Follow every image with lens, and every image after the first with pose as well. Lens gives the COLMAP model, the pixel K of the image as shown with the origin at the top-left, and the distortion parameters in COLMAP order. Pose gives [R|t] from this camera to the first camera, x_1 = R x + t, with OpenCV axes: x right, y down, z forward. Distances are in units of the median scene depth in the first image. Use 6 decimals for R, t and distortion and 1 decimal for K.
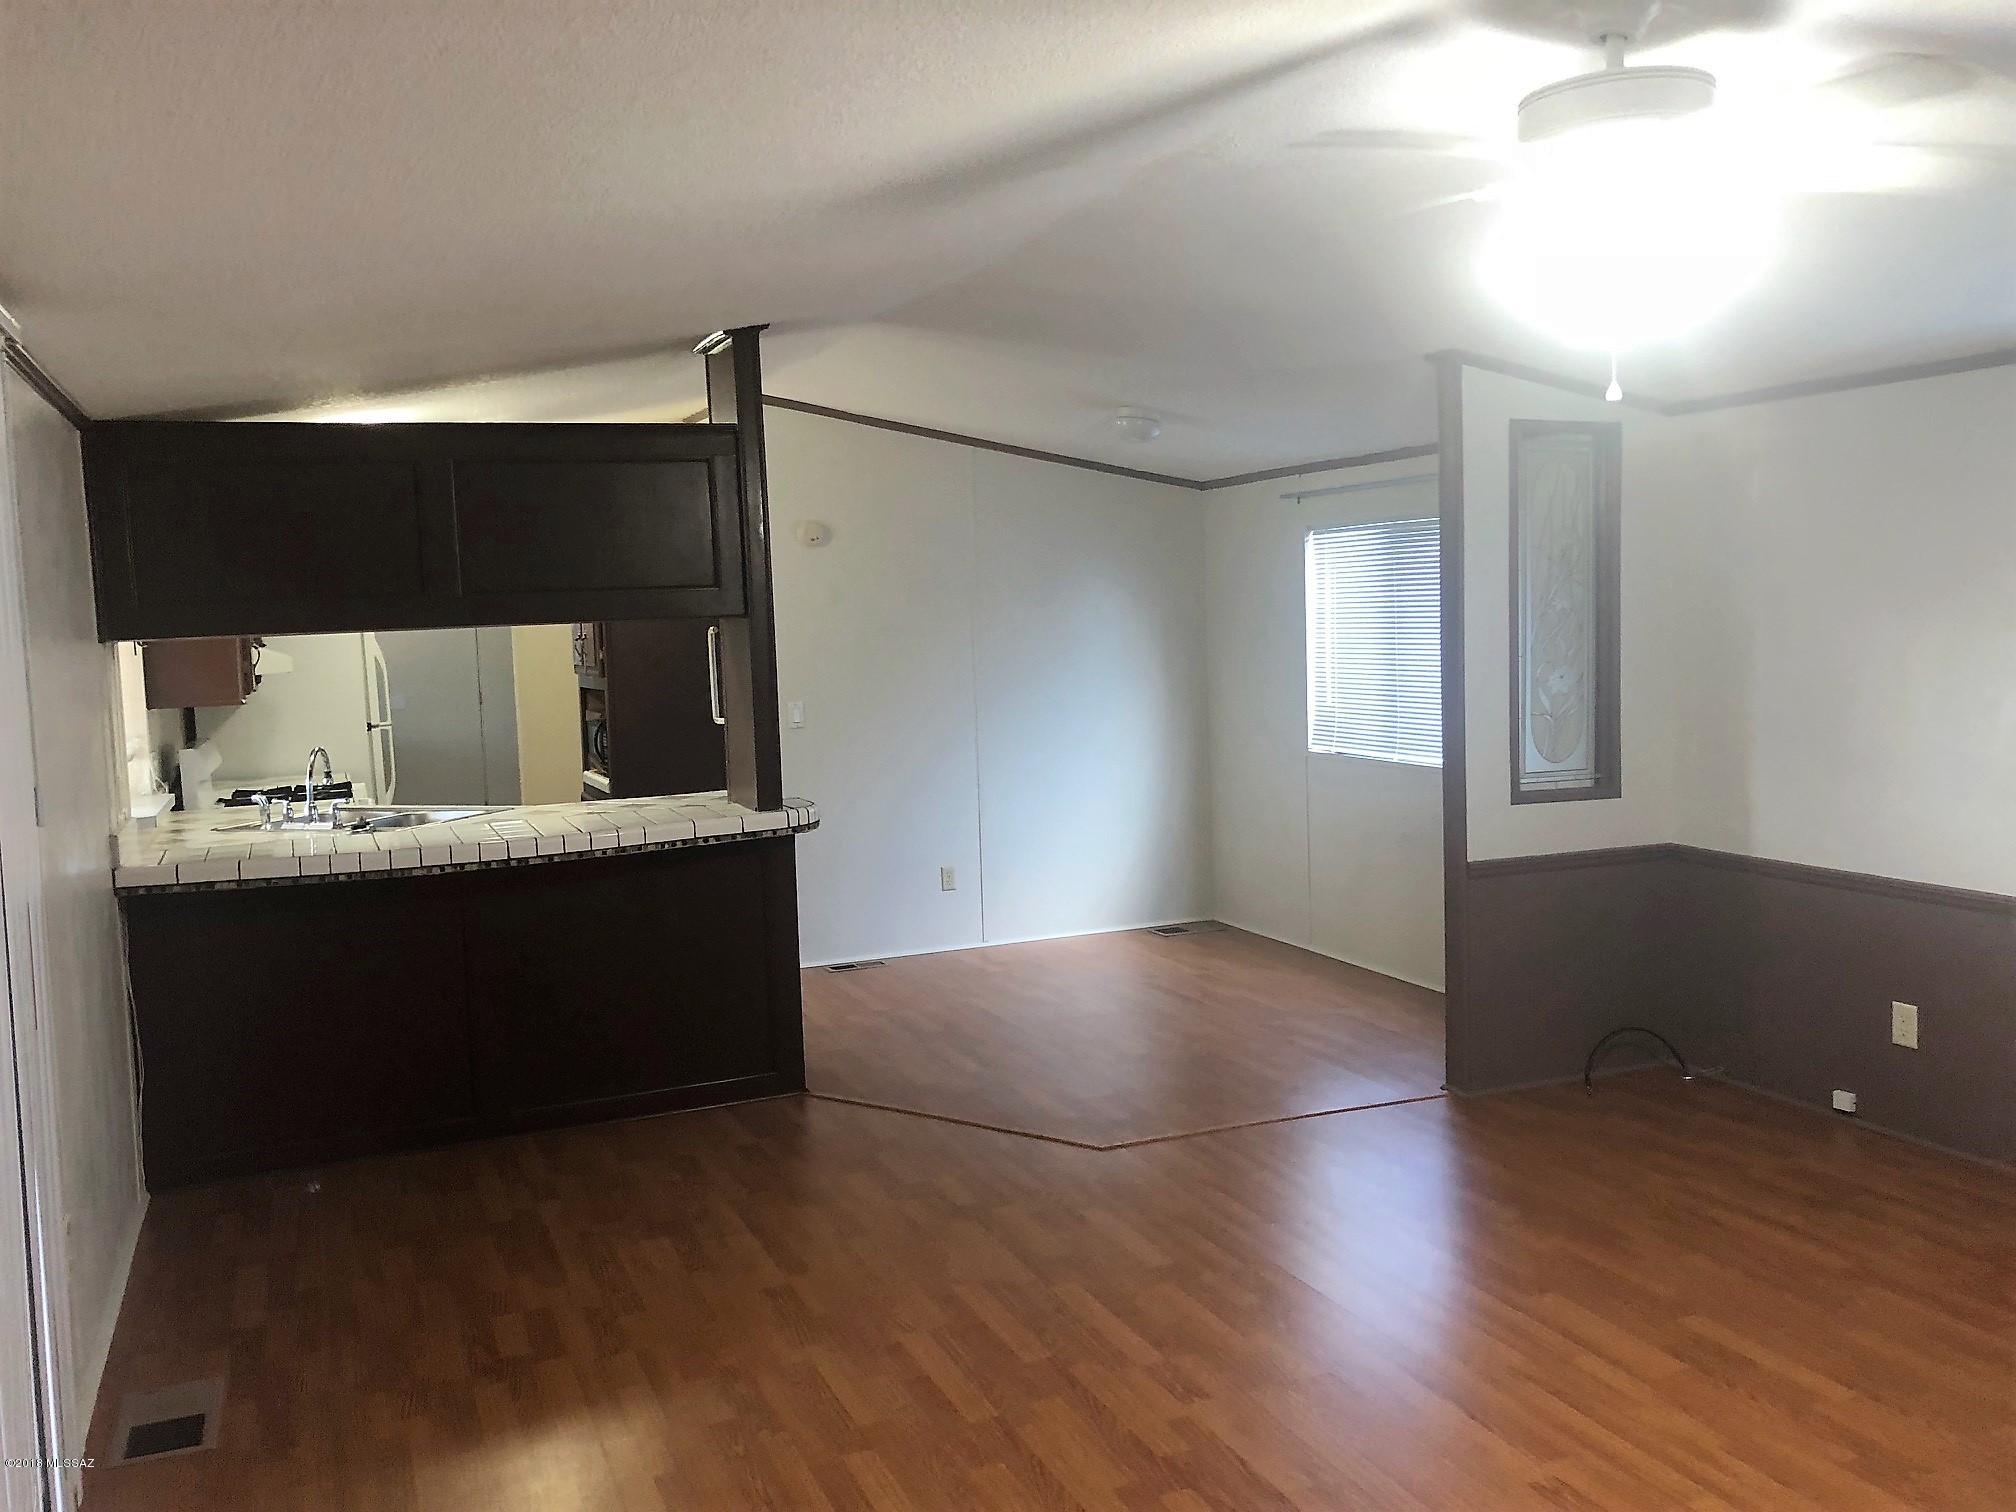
lens RADIAL K [[1654.4, 0, 1010.3], [0, 1654.4, 750.2], [0, 0, 1]] dist [0.032518, -0.028876]
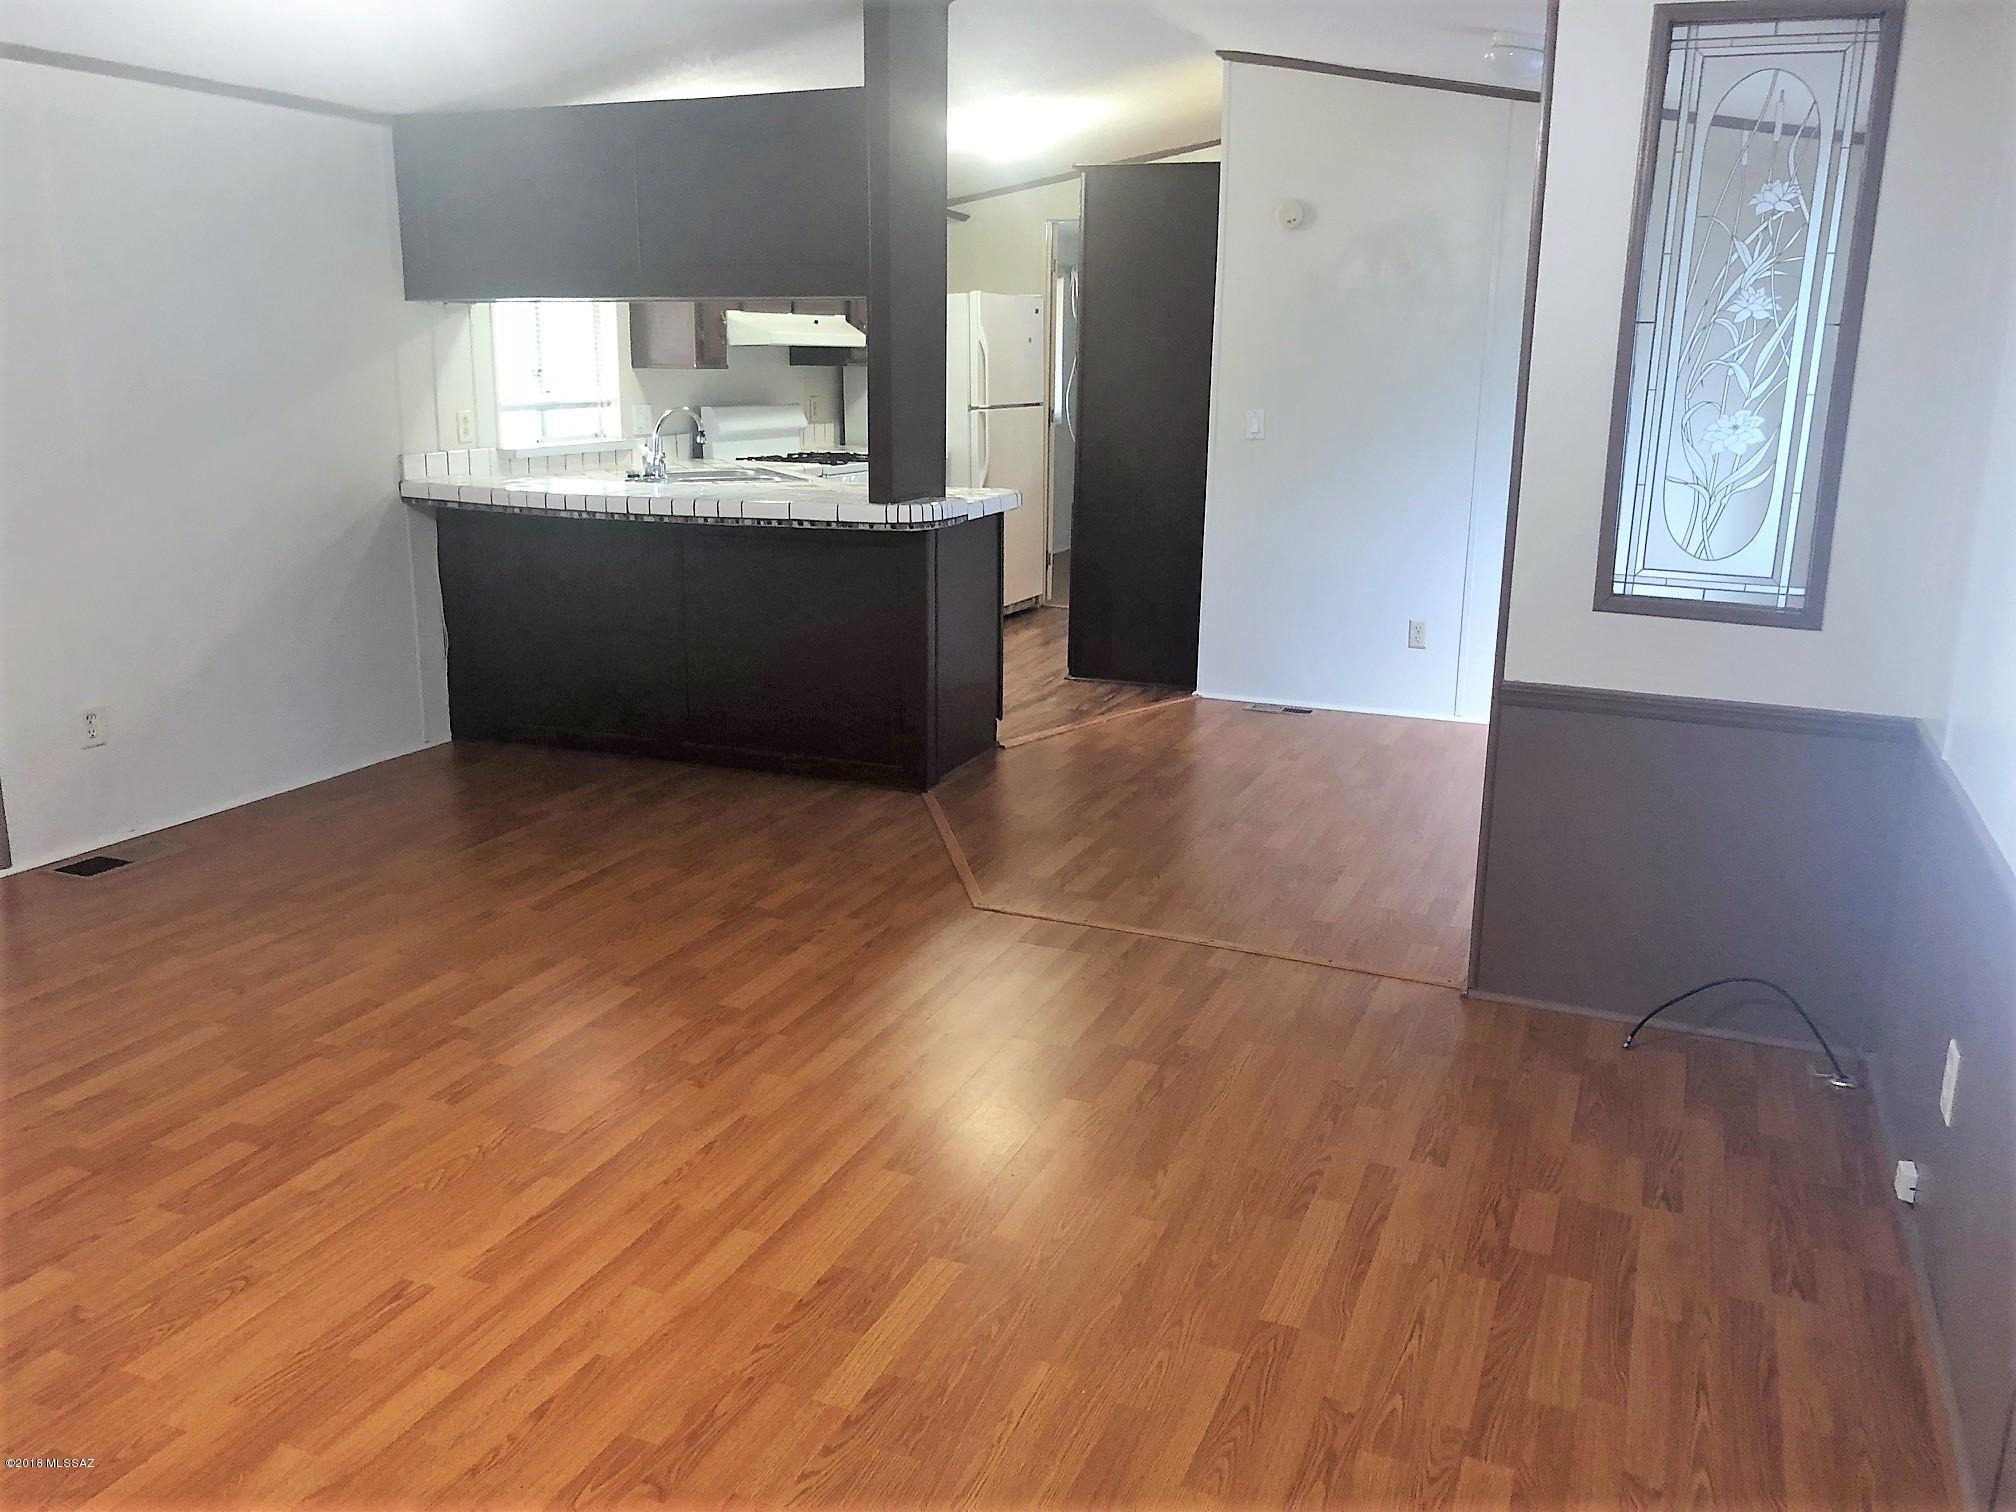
lens RADIAL K [[1654.4, 0, 1010.3], [0, 1654.4, 760.2], [0, 0, 1]] dist [0.032518, -0.028876]
pose [[0.703881, 0.213371, -0.677513, 0.663612], [-0.094733, 0.973495, 0.208166, -0.029061], [0.703972, -0.082342, 0.705438, 0.380524]]
